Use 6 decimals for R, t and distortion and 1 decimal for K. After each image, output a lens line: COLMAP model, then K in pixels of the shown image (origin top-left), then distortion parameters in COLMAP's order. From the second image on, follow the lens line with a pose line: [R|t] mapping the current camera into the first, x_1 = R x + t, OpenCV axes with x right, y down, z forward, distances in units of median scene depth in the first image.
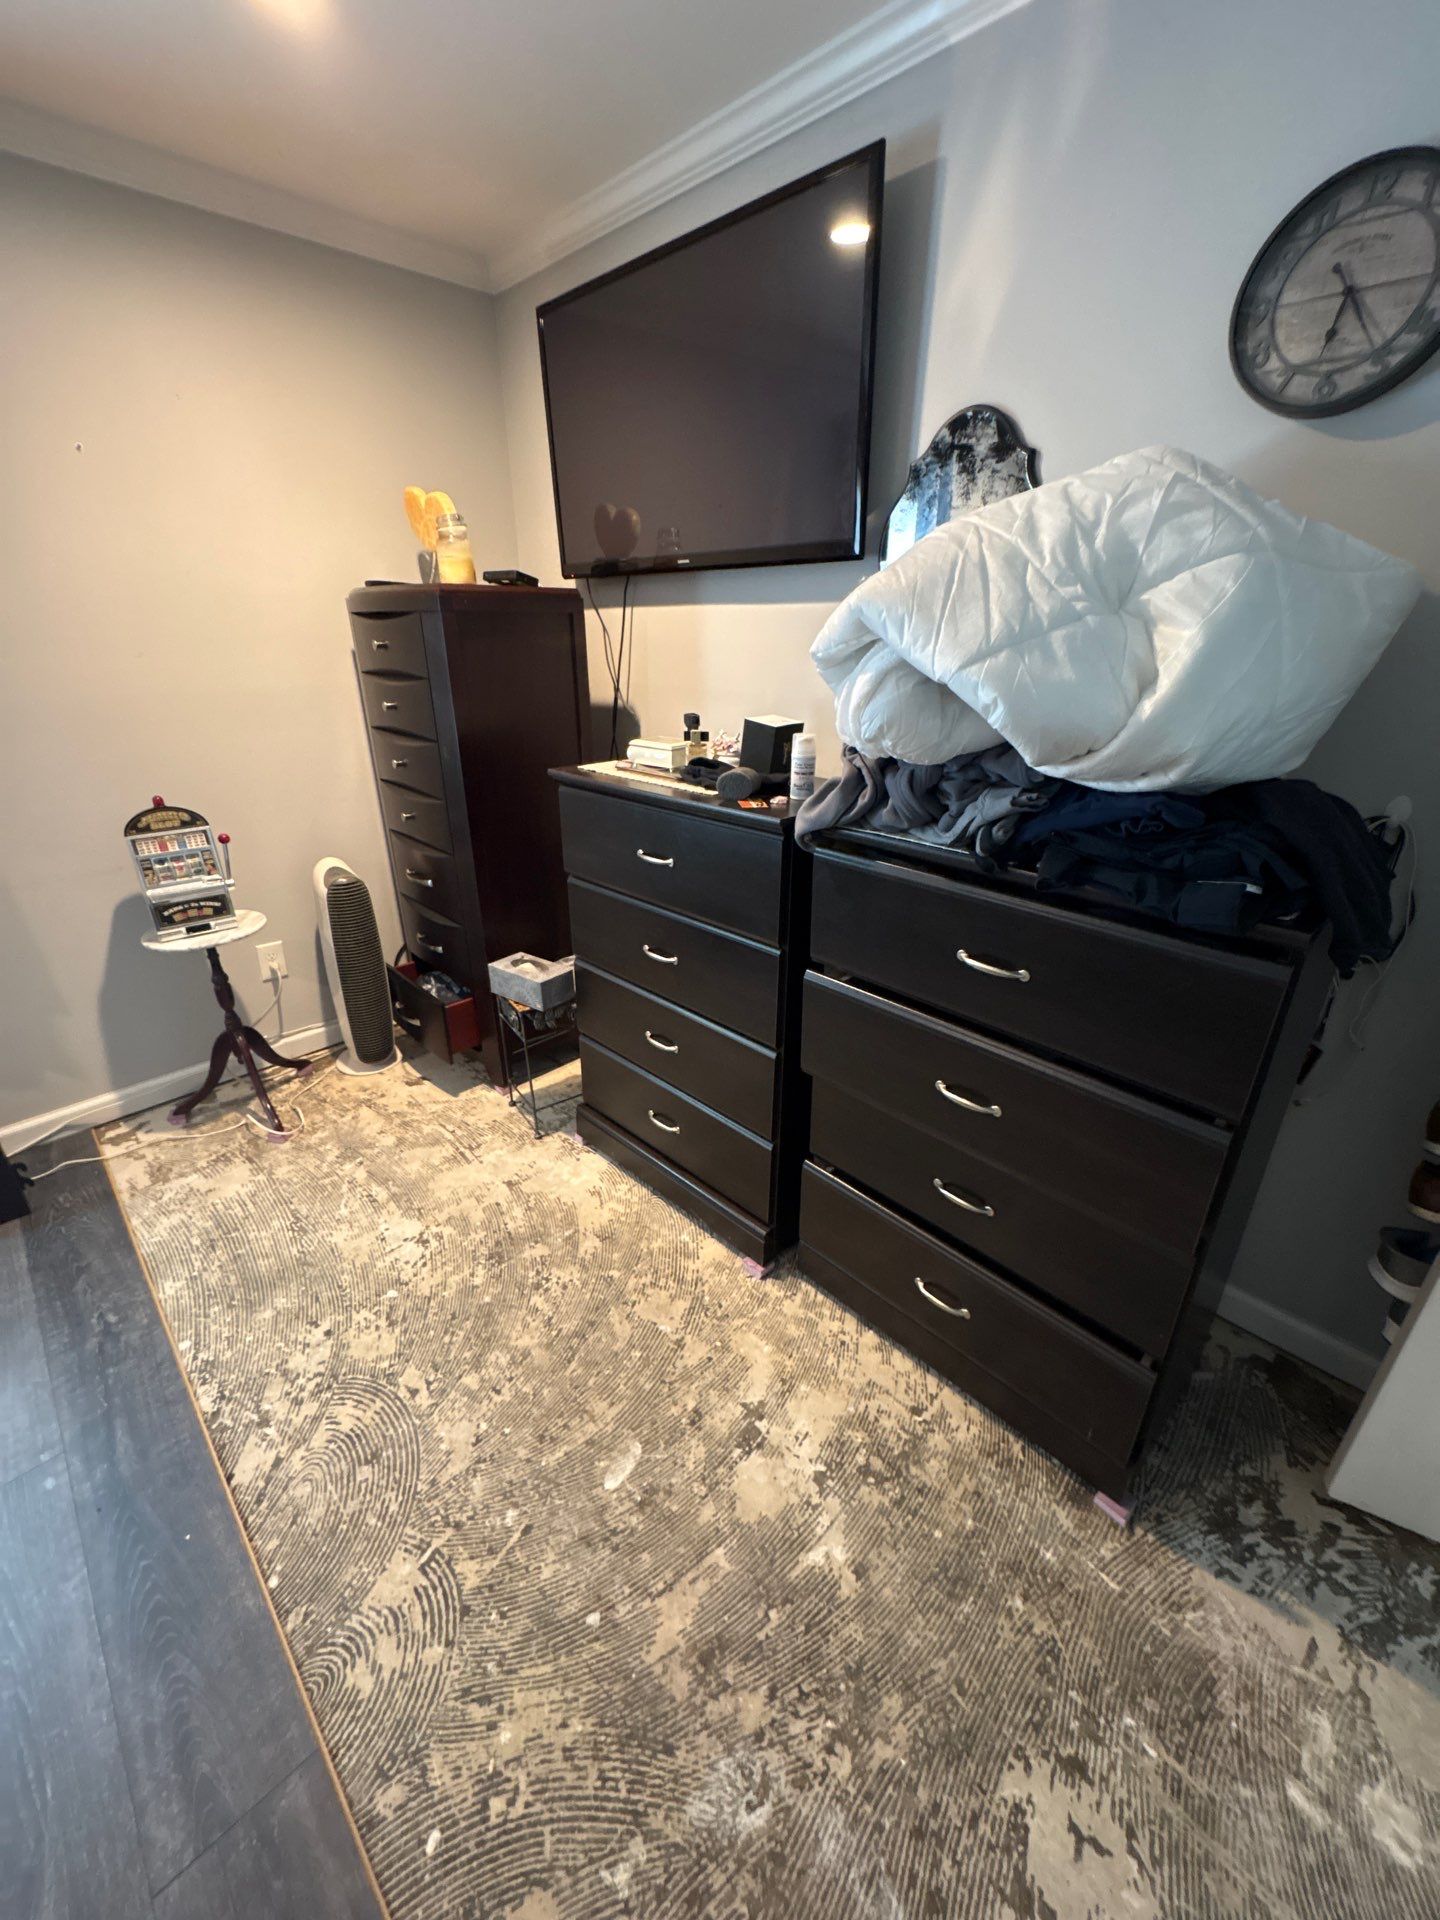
lens RADIAL K [[762.1, 0, 717.2], [0, 762.1, 964.5], [0, 0, 1]] dist [0.000074, 0.000427]
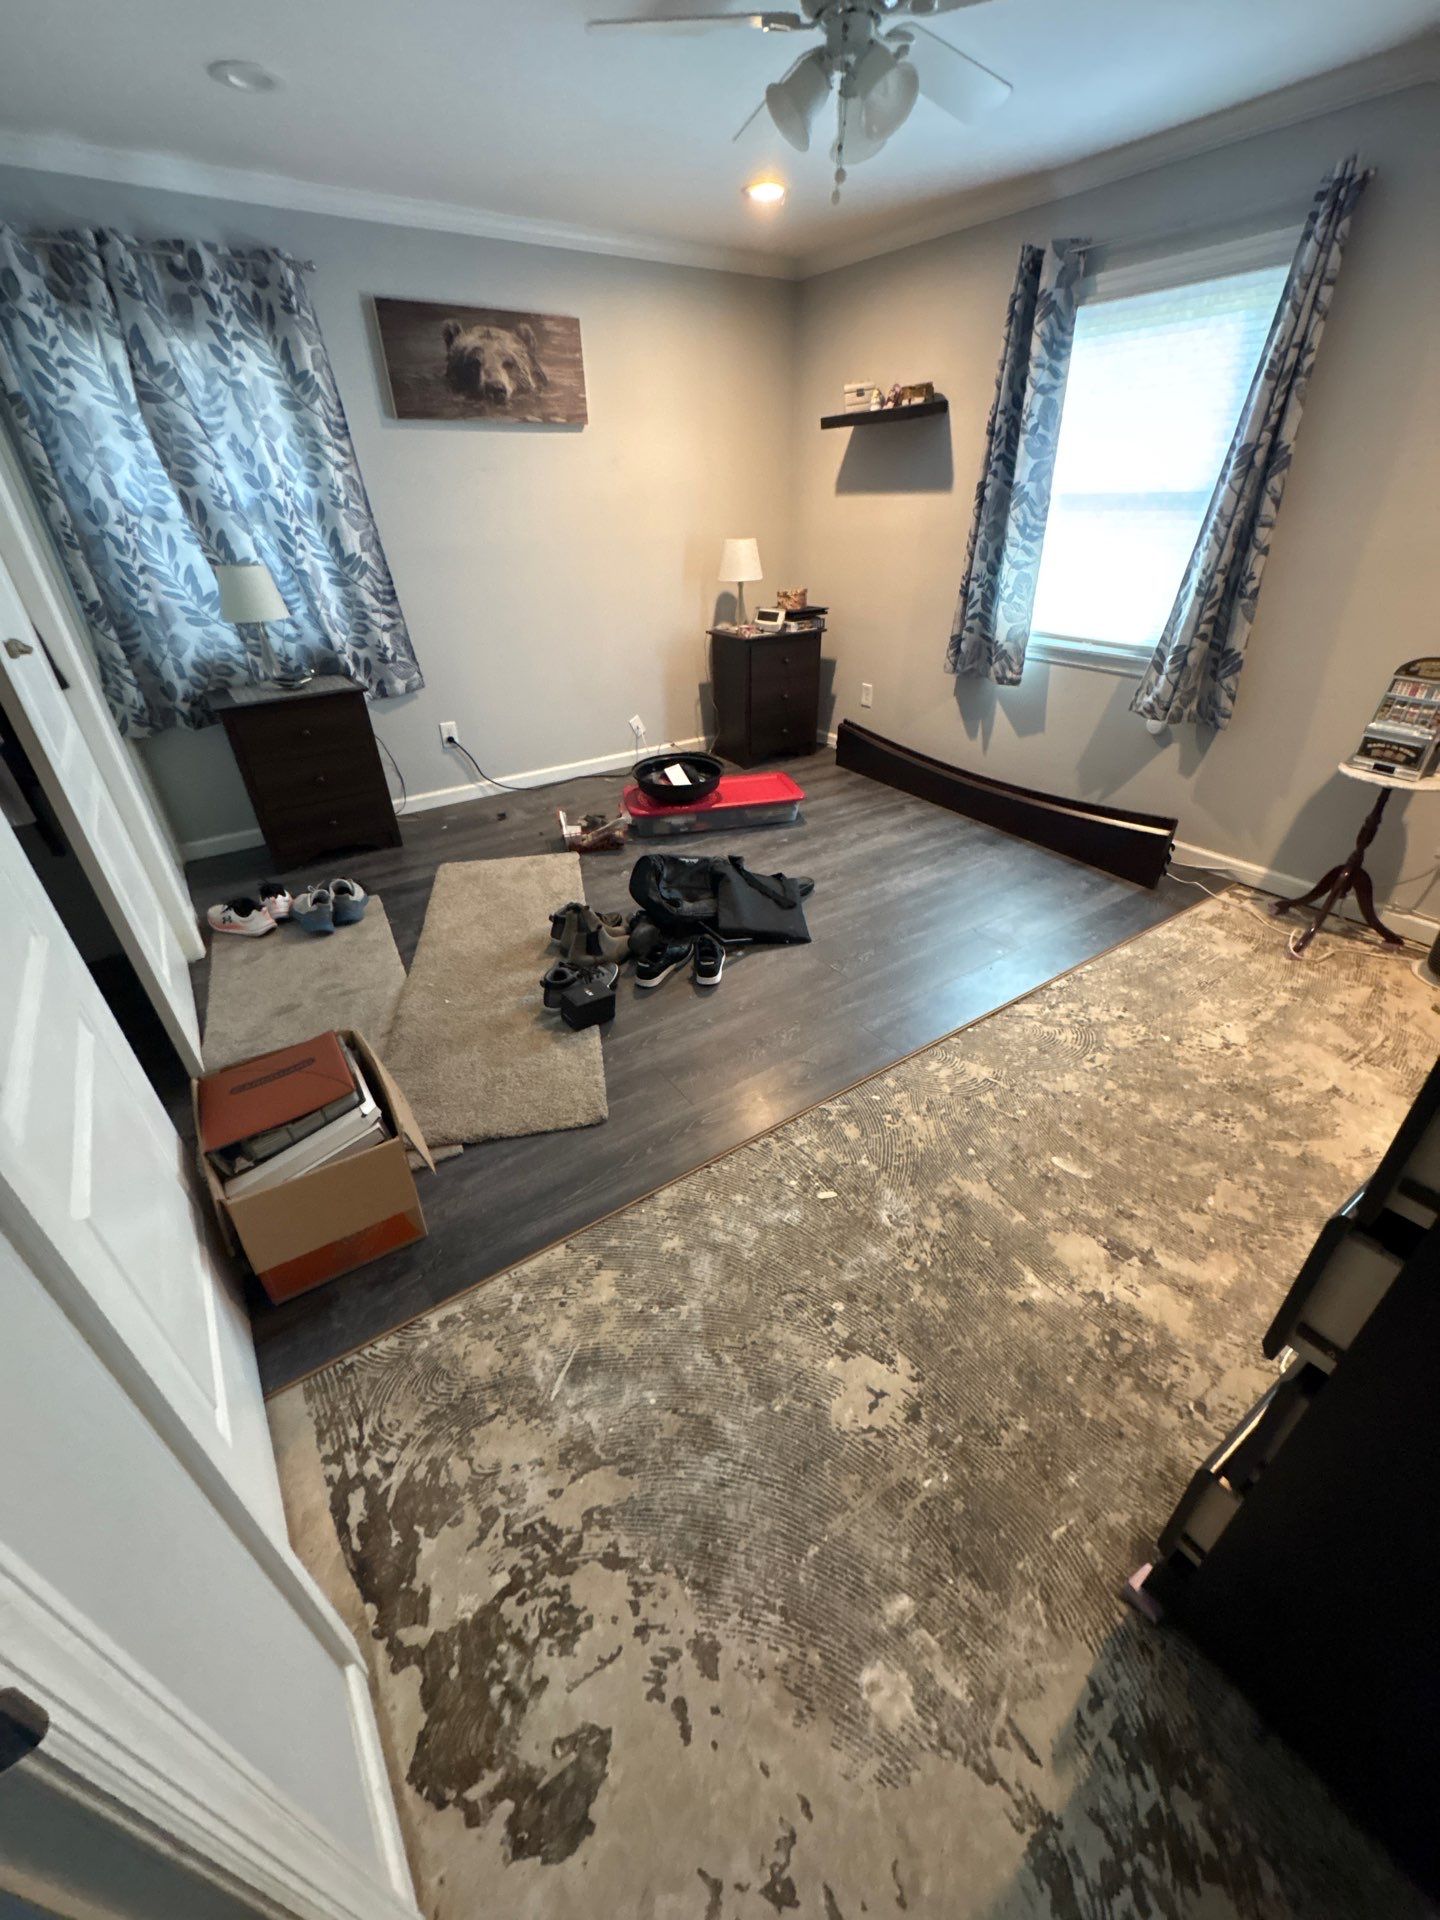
lens RADIAL K [[762.1, 0, 719.1], [0, 762.1, 960.6], [0, 0, 1]] dist [0.000074, 0.000427]
pose [[-0.173673, 0.516007, -0.838794, 0.836113], [-0.389309, 0.746386, 0.539766, -0.084394], [0.904586, 0.420292, 0.071259, 0.178044]]
